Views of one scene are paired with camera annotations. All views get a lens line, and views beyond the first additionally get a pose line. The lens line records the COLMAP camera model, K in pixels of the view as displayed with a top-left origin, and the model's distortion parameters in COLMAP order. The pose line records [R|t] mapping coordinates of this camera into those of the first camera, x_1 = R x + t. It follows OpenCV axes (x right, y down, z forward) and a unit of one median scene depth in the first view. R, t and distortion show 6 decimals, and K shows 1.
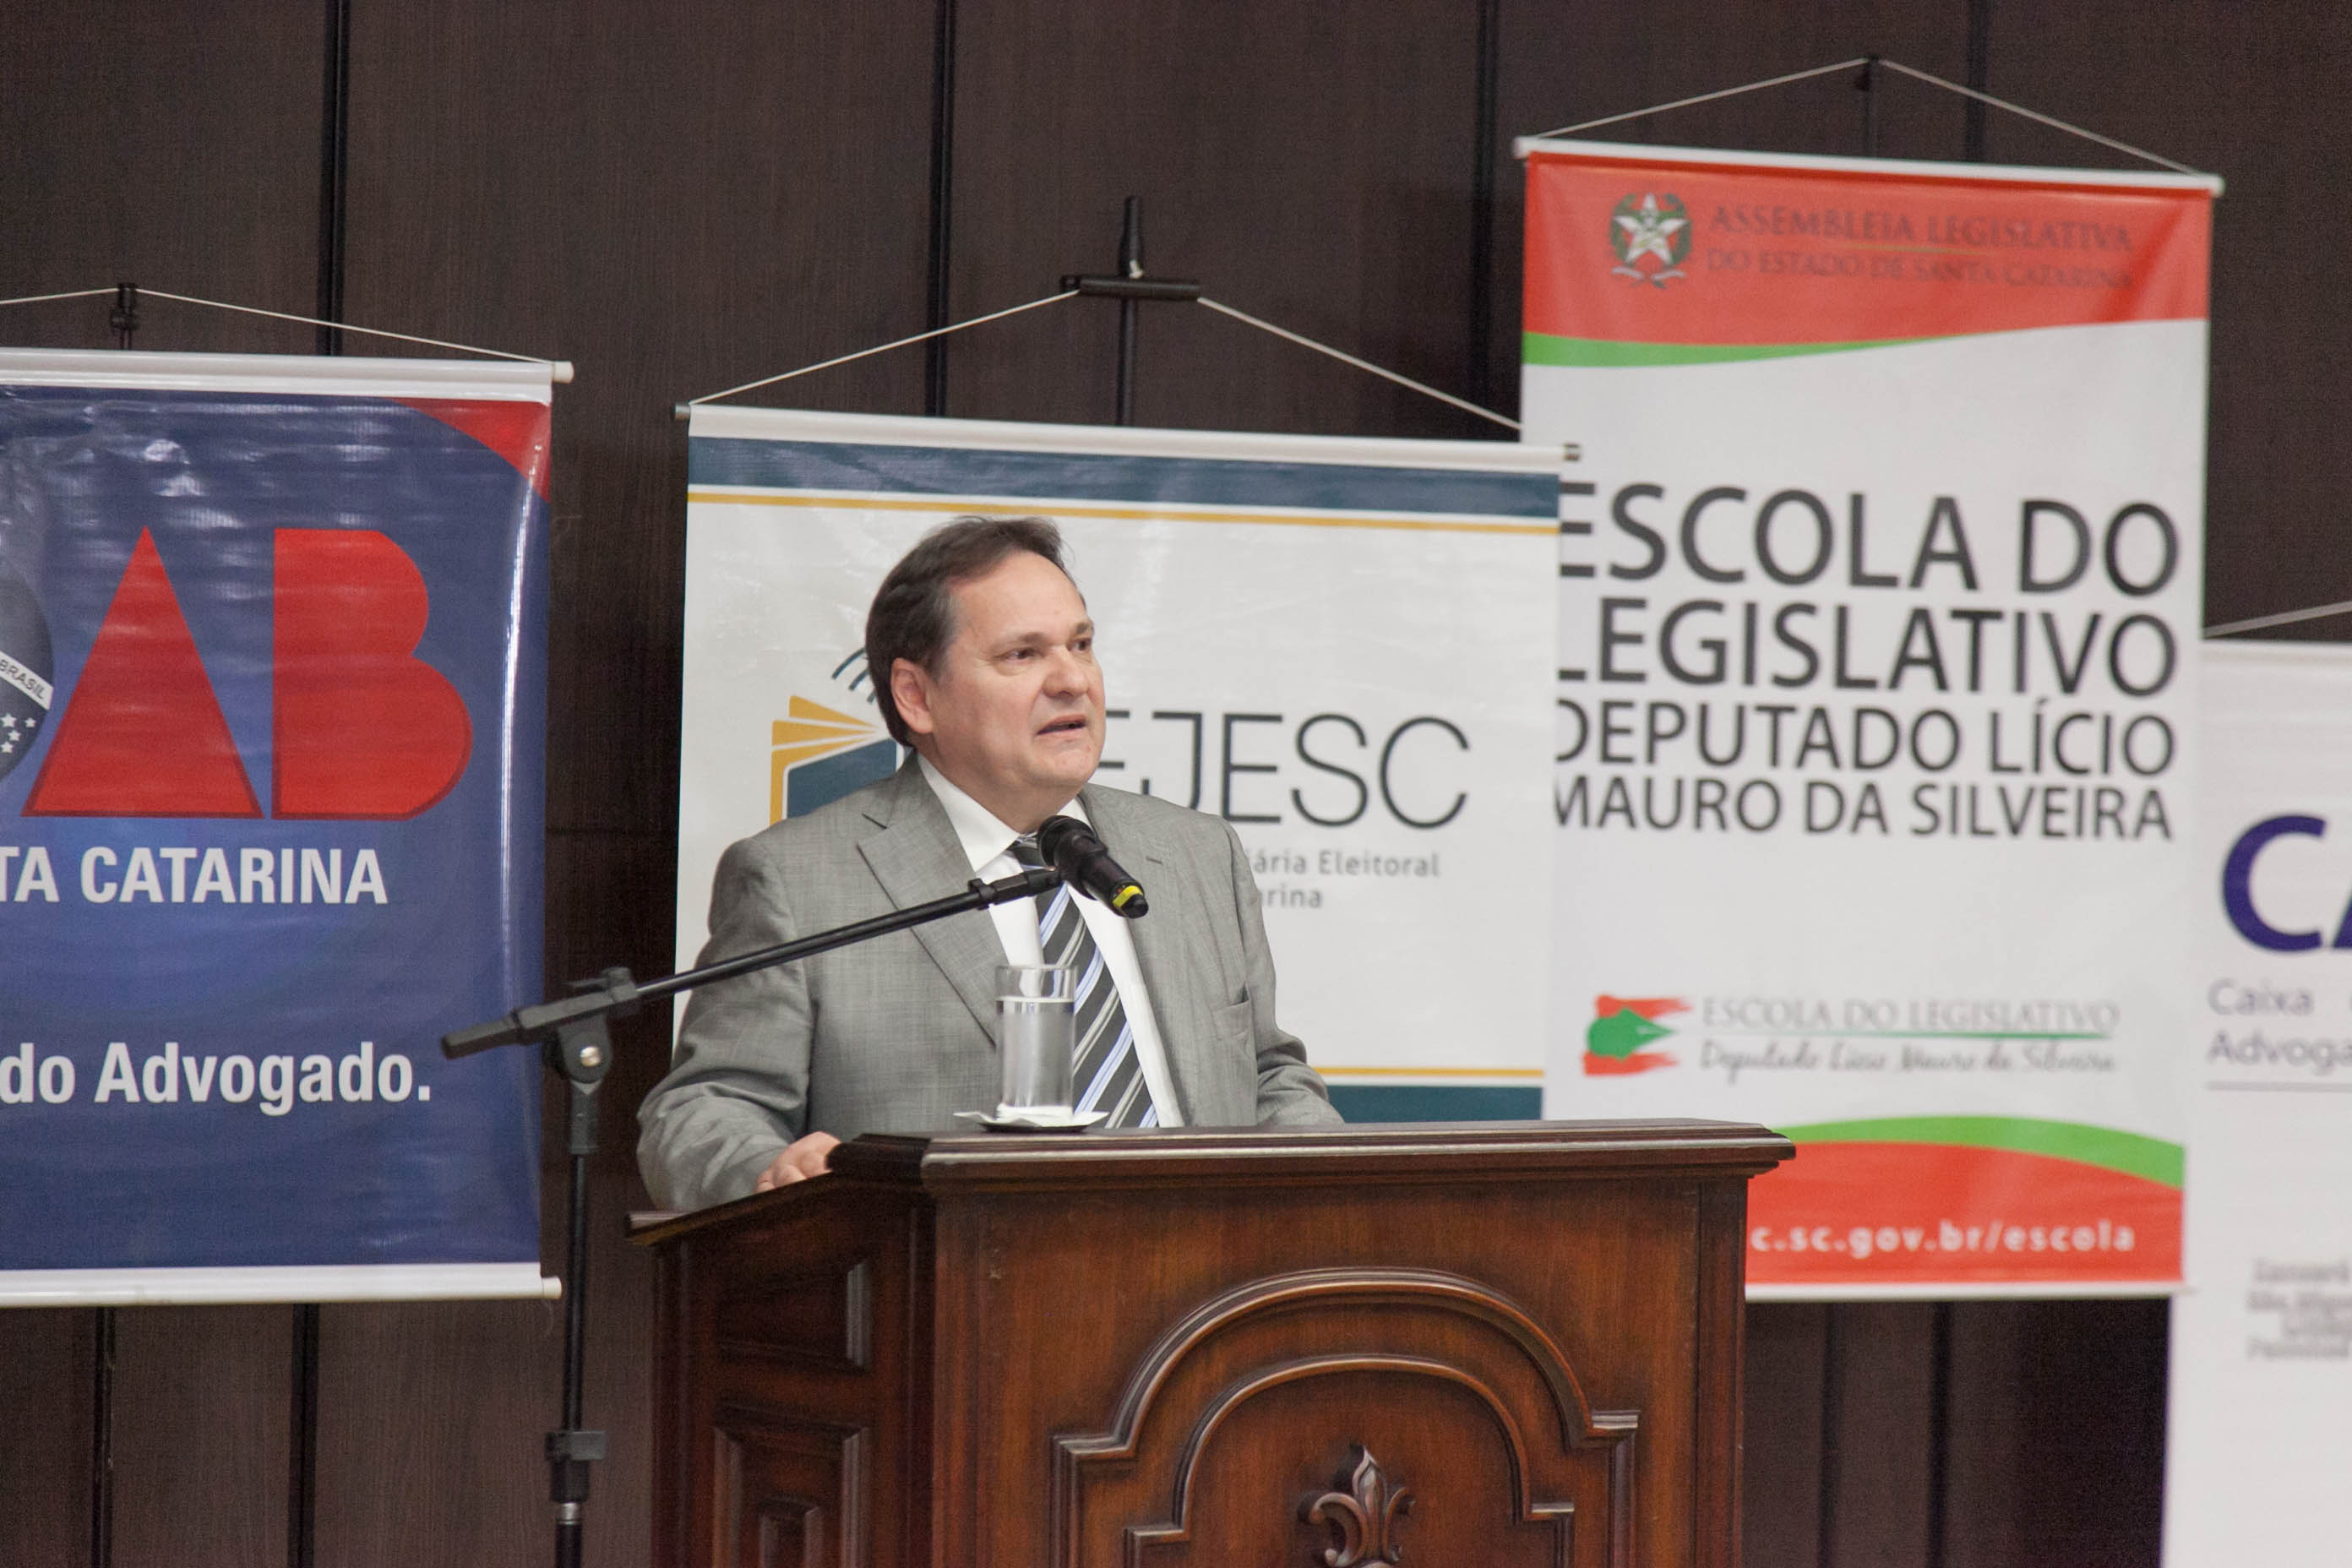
lens RADIAL K [[7089.6, 0, 1176.0], [0, 7089.6, 784.0], [0, 0, 1]] dist [-0.057993, 1.136218]
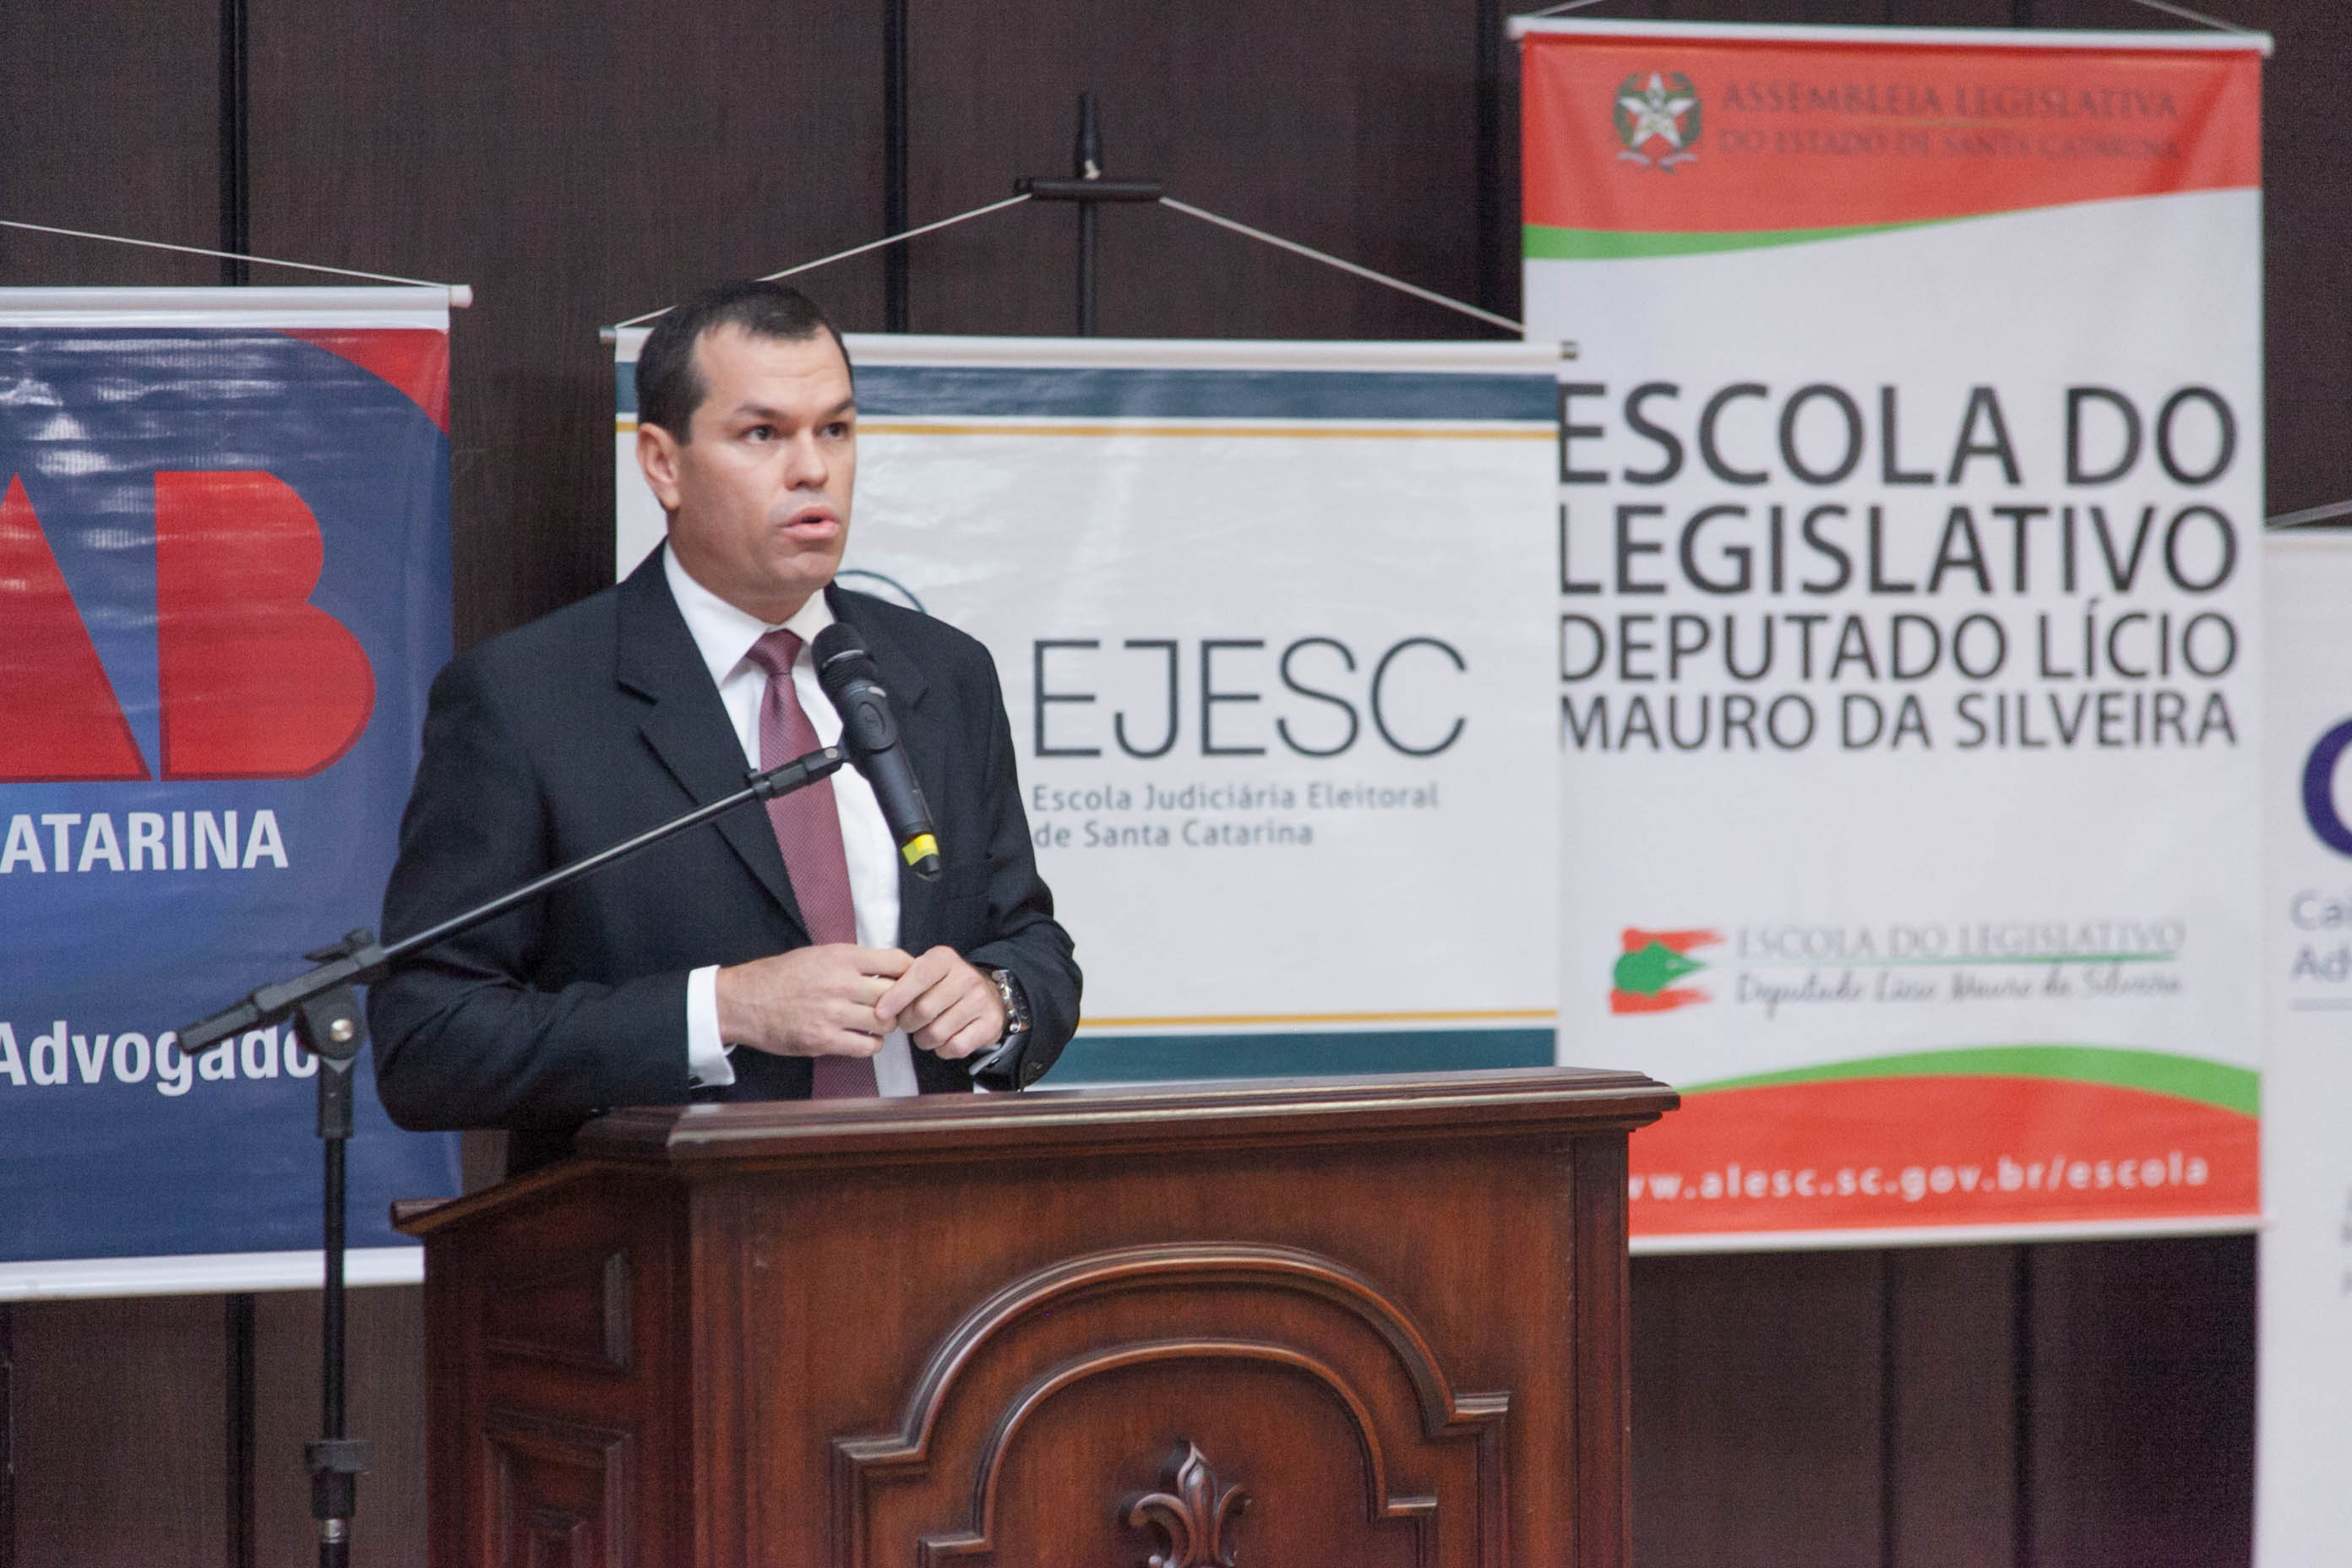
lens RADIAL K [[7054.0, 0, 1098.5], [0, 7054.0, 790.5], [0, 0, 1]] dist [-0.085401, 0.311877]
pose [[0.998177, -0.028147, -0.053386, 0.046266], [0.028646, 0.999553, 0.008608, 0.001750], [0.053120, -0.010122, 0.998537, 0.072687]]
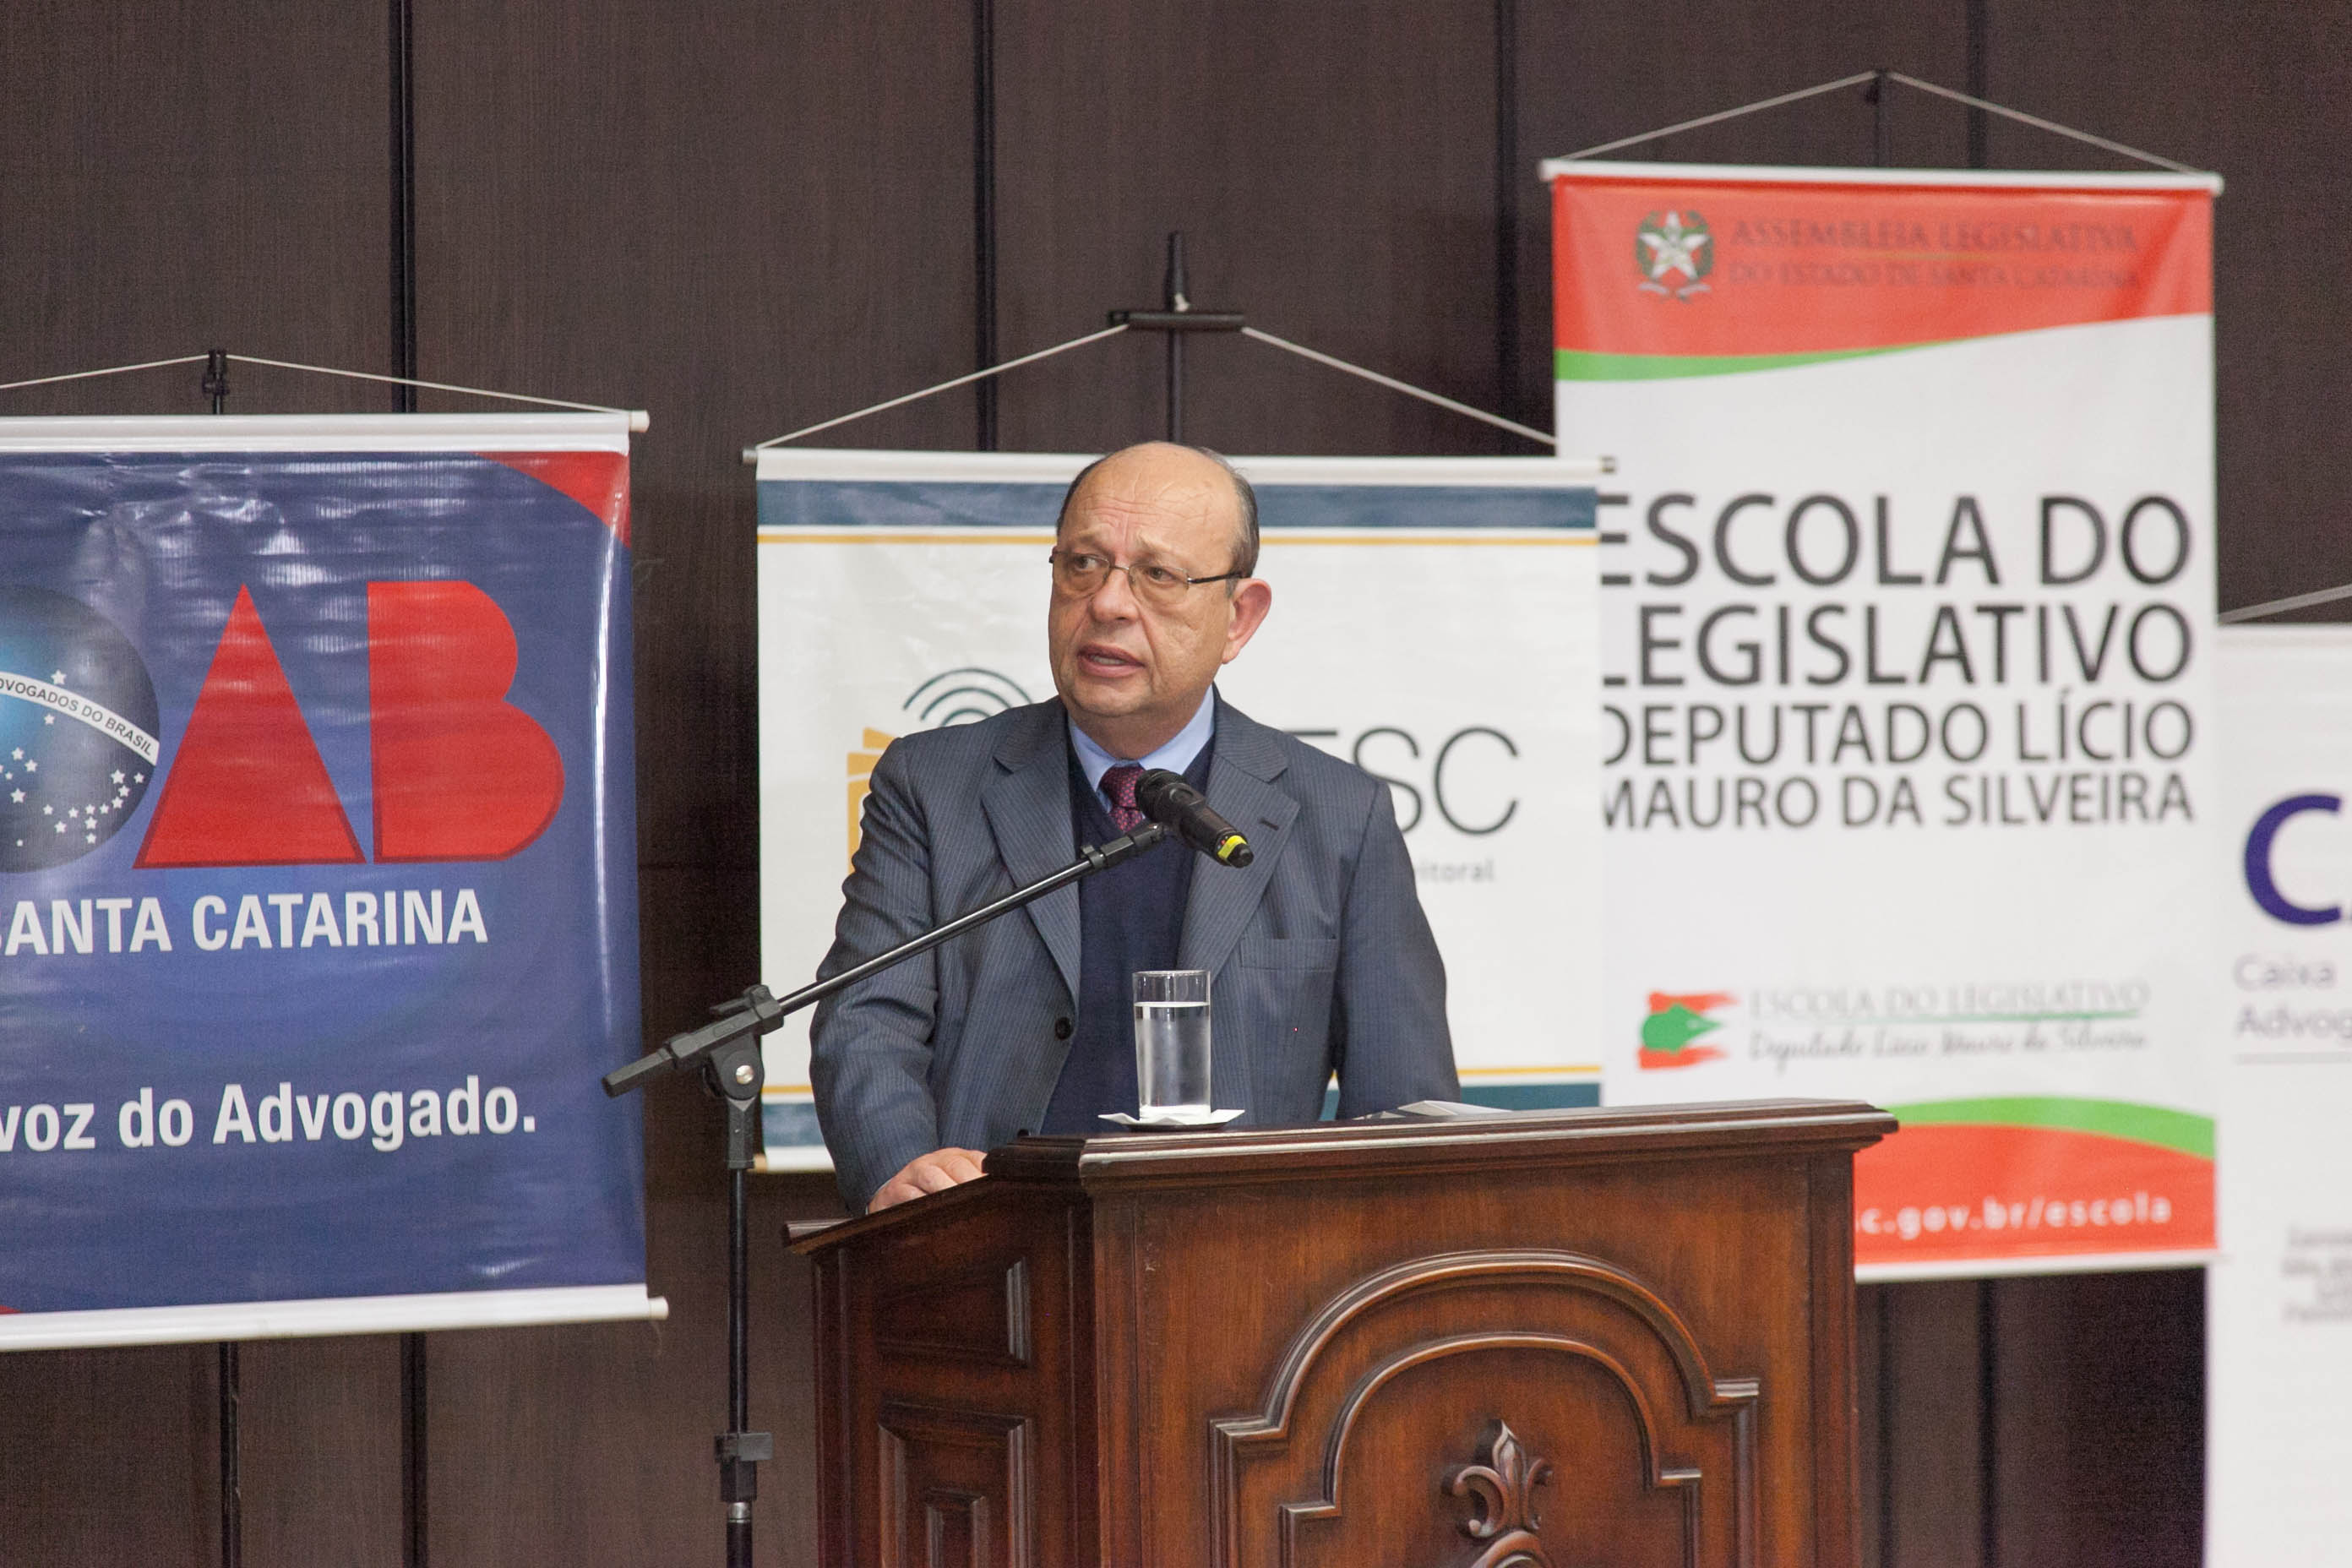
lens RADIAL K [[7089.6, 0, 1176.0], [0, 7089.6, 784.0], [0, 0, 1]] dist [-0.057993, 1.136218]
pose [[0.999355, -0.034730, 0.009139, -0.019798], [0.034764, 0.999389, -0.003583, 0.001136], [-0.009009, 0.003899, 0.999952, -0.032767]]
